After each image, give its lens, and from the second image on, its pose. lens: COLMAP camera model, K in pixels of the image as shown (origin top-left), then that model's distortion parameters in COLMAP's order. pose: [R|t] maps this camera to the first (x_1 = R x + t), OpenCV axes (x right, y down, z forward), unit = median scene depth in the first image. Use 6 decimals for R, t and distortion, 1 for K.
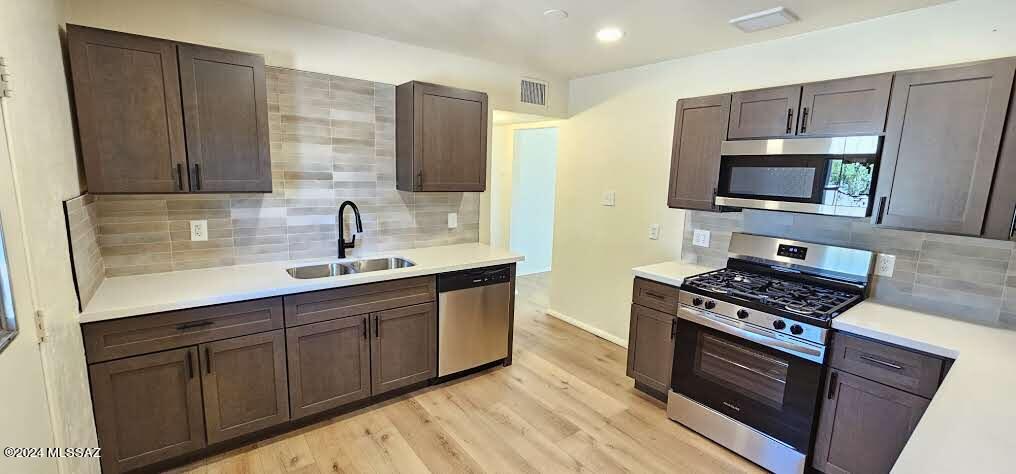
lens RADIAL K [[417.2, 0, 510.2], [0, 417.2, 238.1], [0, 0, 1]] dist [-0.000453, -0.000084]
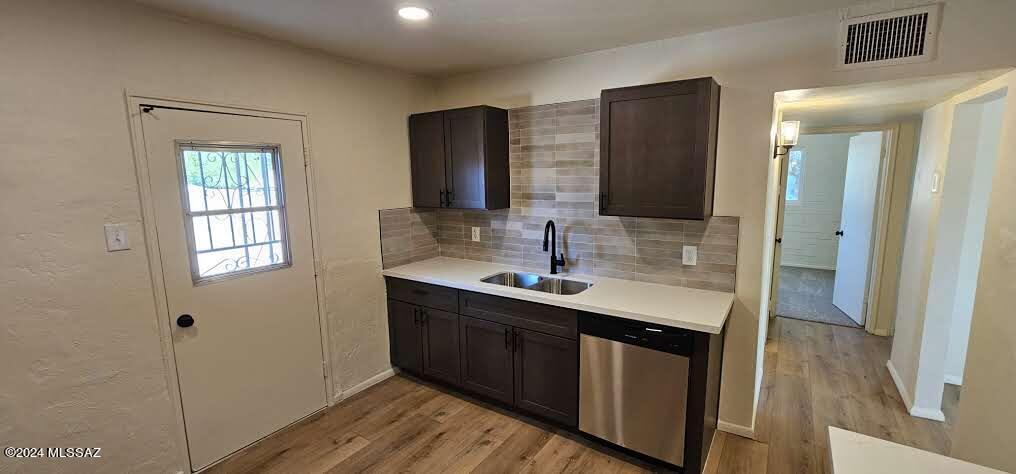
lens RADIAL K [[417.2, 0, 511.0], [0, 417.2, 237.7], [0, 0, 1]] dist [-0.000453, -0.000084]
pose [[0.325261, 0.102944, -0.940004, 0.584442], [-0.131488, 0.989324, 0.062848, -0.100866], [0.936438, 0.103157, 0.335324, 0.568099]]
